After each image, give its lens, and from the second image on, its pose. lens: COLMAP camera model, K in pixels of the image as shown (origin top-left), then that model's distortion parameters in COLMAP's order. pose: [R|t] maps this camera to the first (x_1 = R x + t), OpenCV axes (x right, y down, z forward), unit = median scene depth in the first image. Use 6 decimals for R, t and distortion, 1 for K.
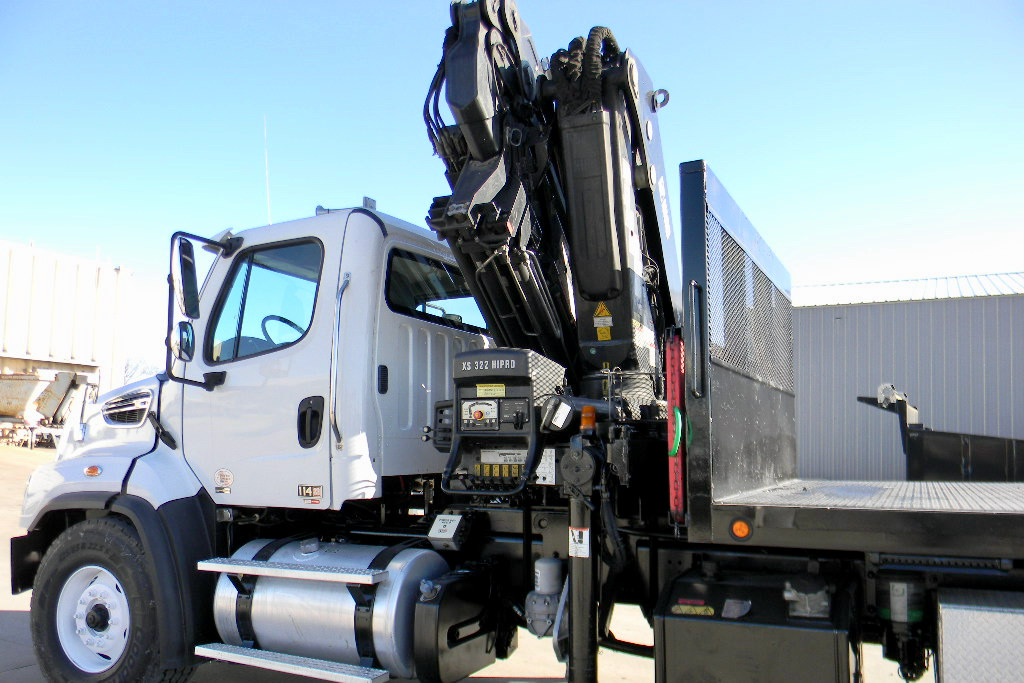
lens RADIAL K [[870.3, 0, 477.9], [0, 870.3, 390.4], [0, 0, 1]] dist [0.001250, 0.003813]
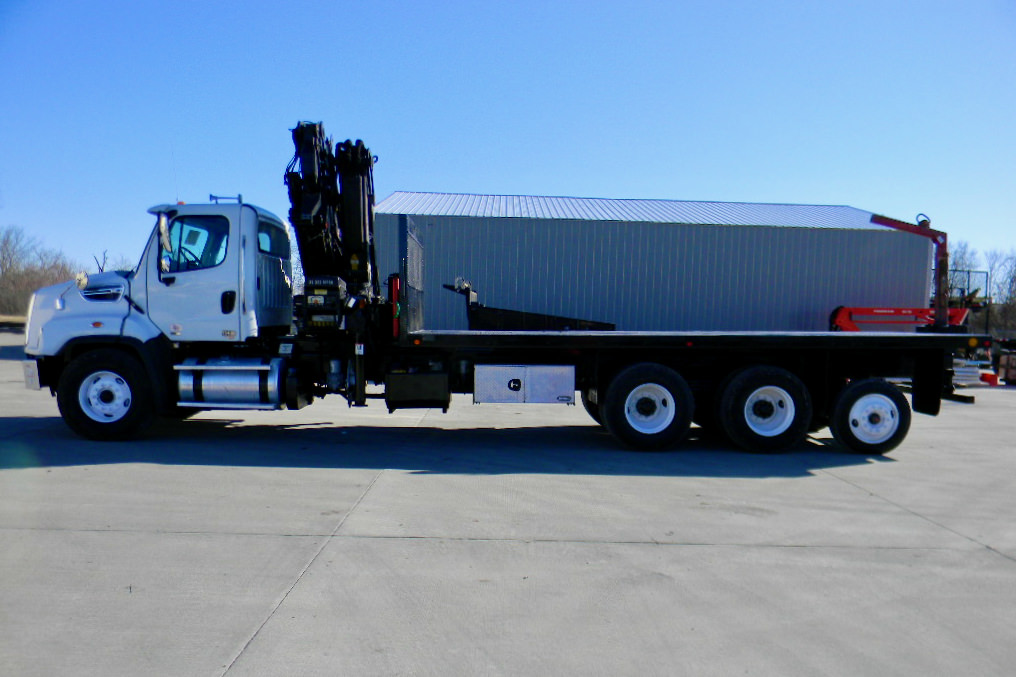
lens RADIAL K [[863.5, 0, 474.2], [0, 863.5, 387.1], [0, 0, 1]] dist [0.001250, 0.003813]
pose [[0.896275, -0.028555, 0.442578, -0.611299], [-0.037428, 0.989495, 0.139638, -0.081490], [-0.441916, -0.141719, 0.885791, -1.269712]]
